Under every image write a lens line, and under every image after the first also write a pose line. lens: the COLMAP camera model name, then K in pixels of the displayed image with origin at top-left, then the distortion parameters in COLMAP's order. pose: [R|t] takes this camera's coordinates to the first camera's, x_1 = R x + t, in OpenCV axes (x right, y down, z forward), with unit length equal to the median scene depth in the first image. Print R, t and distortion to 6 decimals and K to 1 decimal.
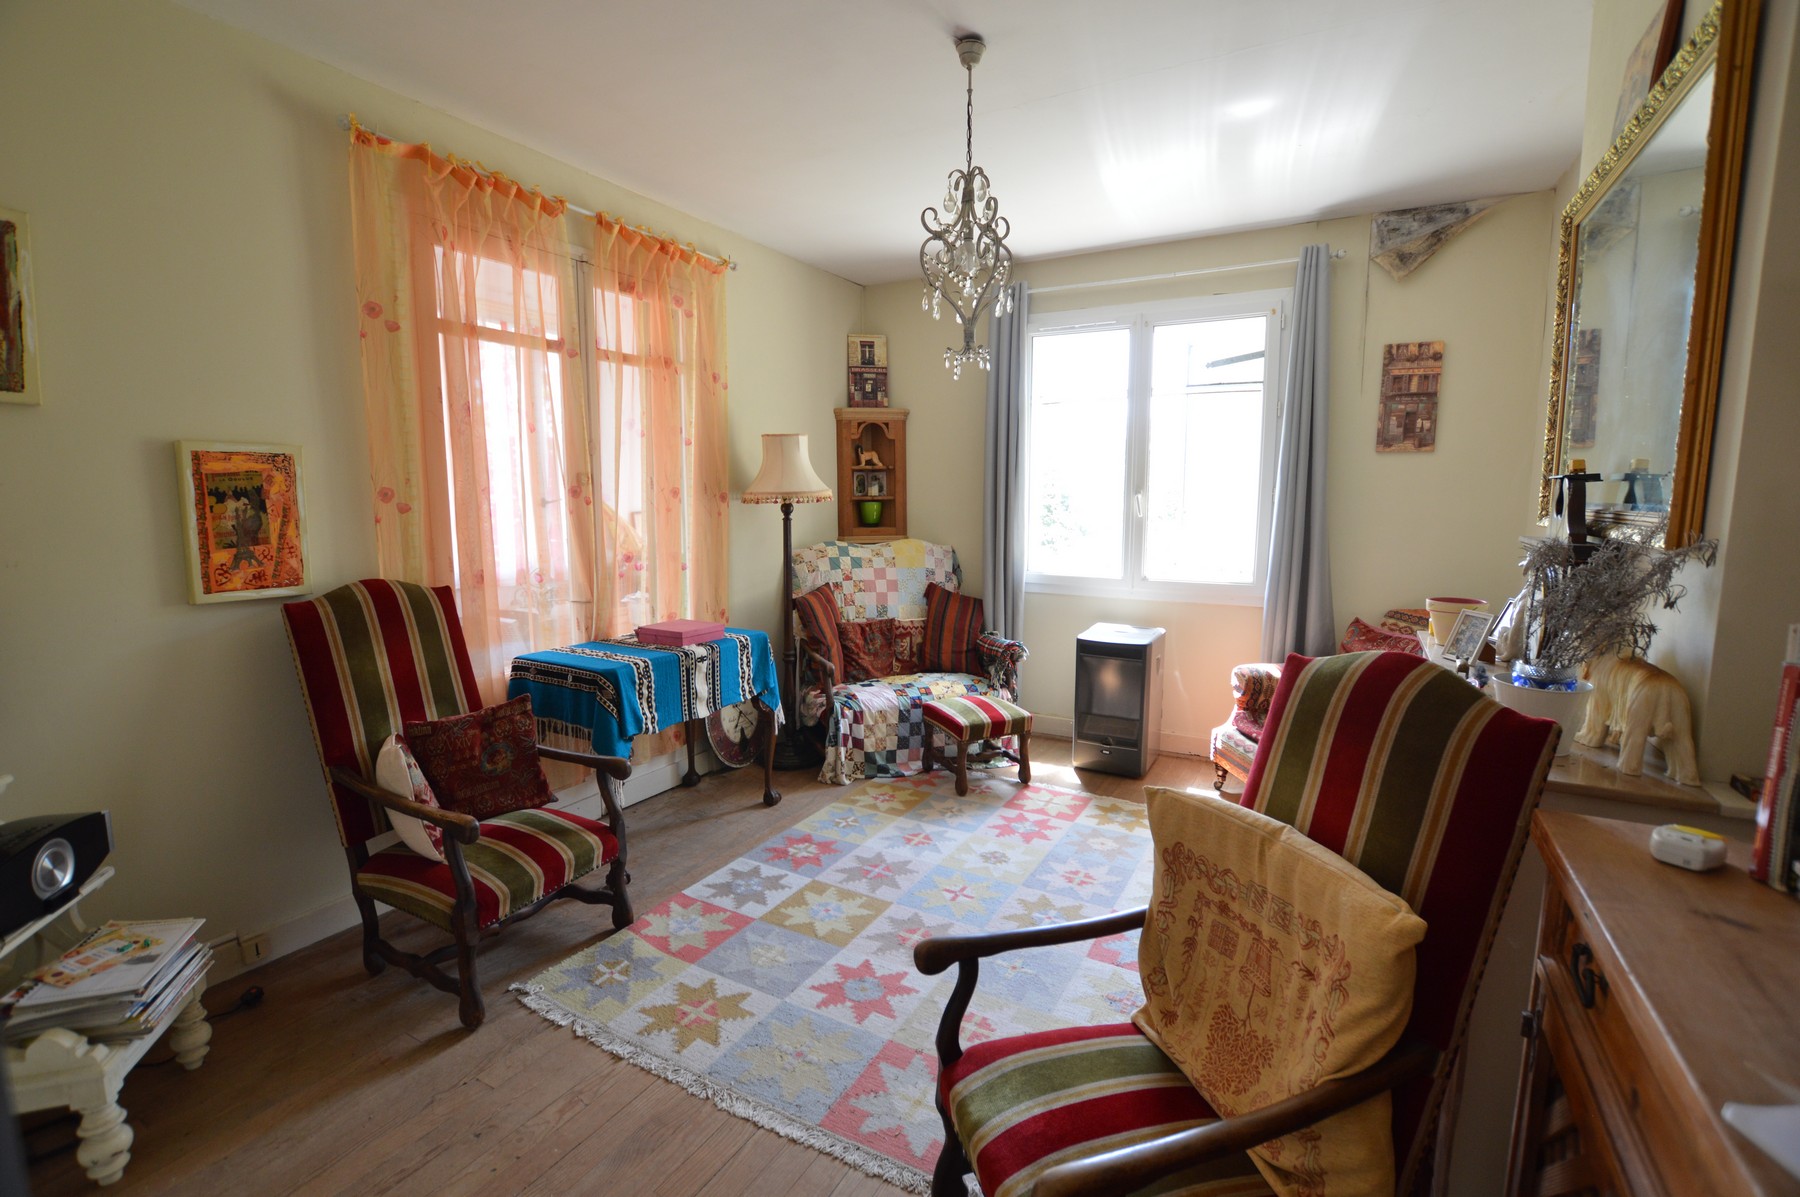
lens RADIAL K [[801.7, 0, 900.0], [0, 801.7, 598.5], [0, 0, 1]] dist [-0.036945, 0.006522]
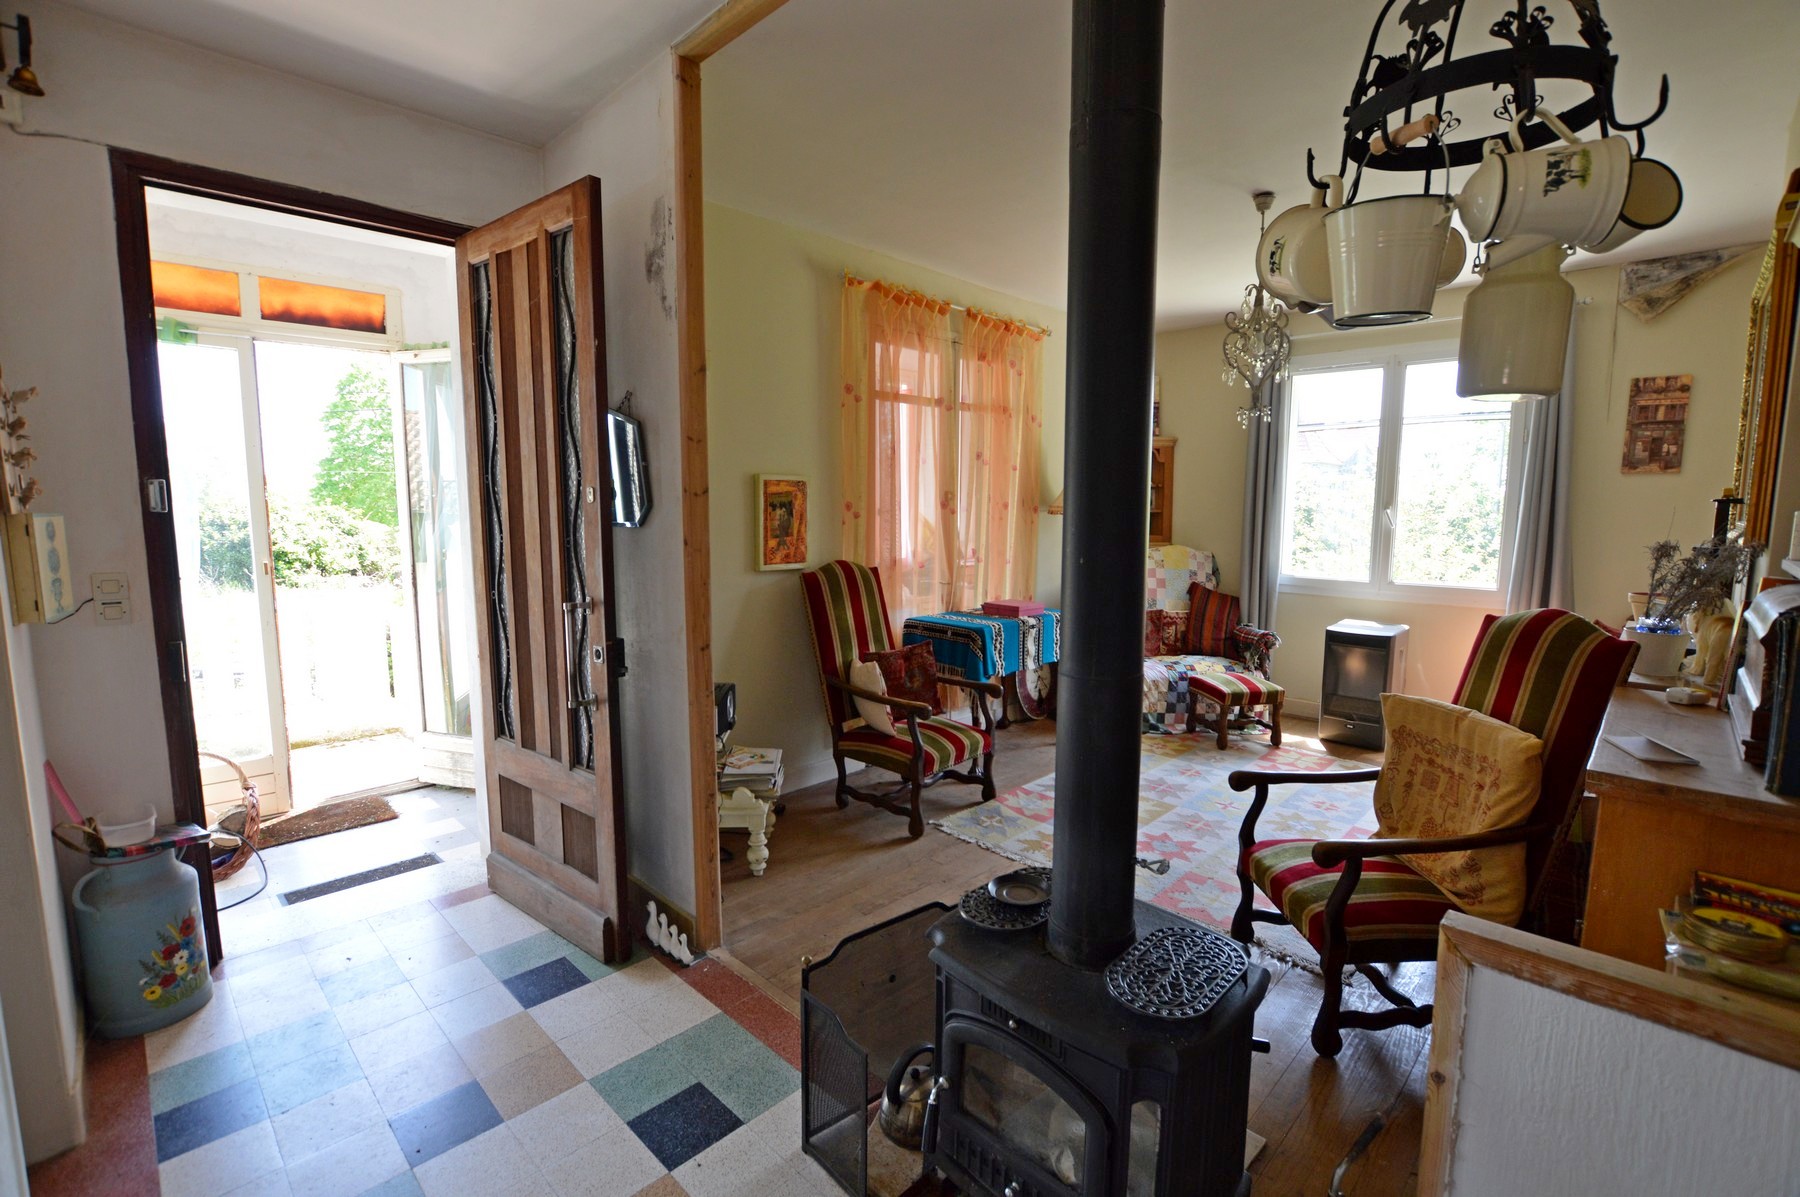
lens RADIAL K [[801.7, 0, 900.0], [0, 801.7, 598.5], [0, 0, 1]] dist [-0.036945, 0.006522]
pose [[0.964865, 0.033903, -0.260550, -0.103803], [-0.037331, 0.999269, -0.008218, 0.044613], [0.260081, 0.017656, 0.965425, -0.375030]]
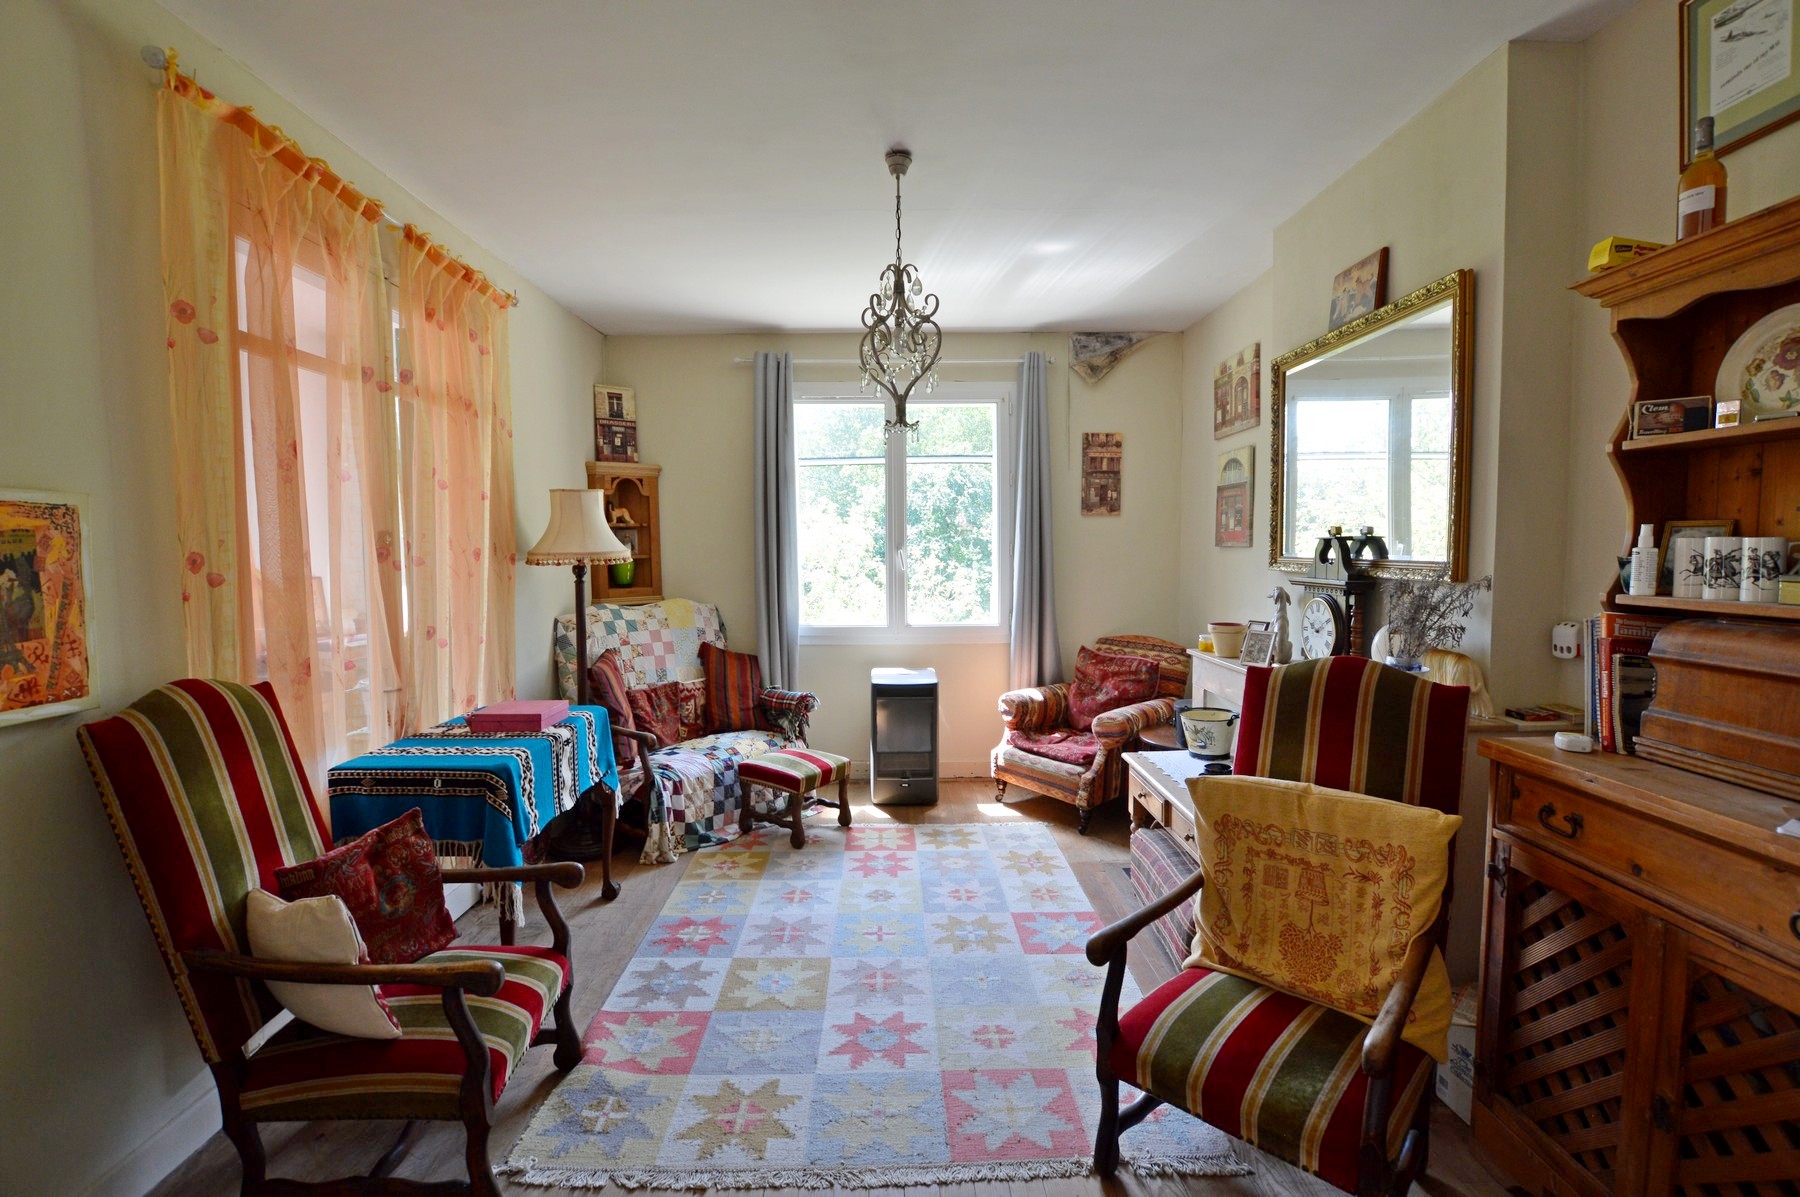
lens RADIAL K [[801.7, 0, 900.0], [0, 801.7, 598.5], [0, 0, 1]] dist [-0.036945, 0.006522]
pose [[0.863009, -0.039447, 0.503645, -0.346853], [0.073001, 0.996221, -0.047062, -0.013032], [-0.499885, 0.077381, 0.862628, 0.045690]]
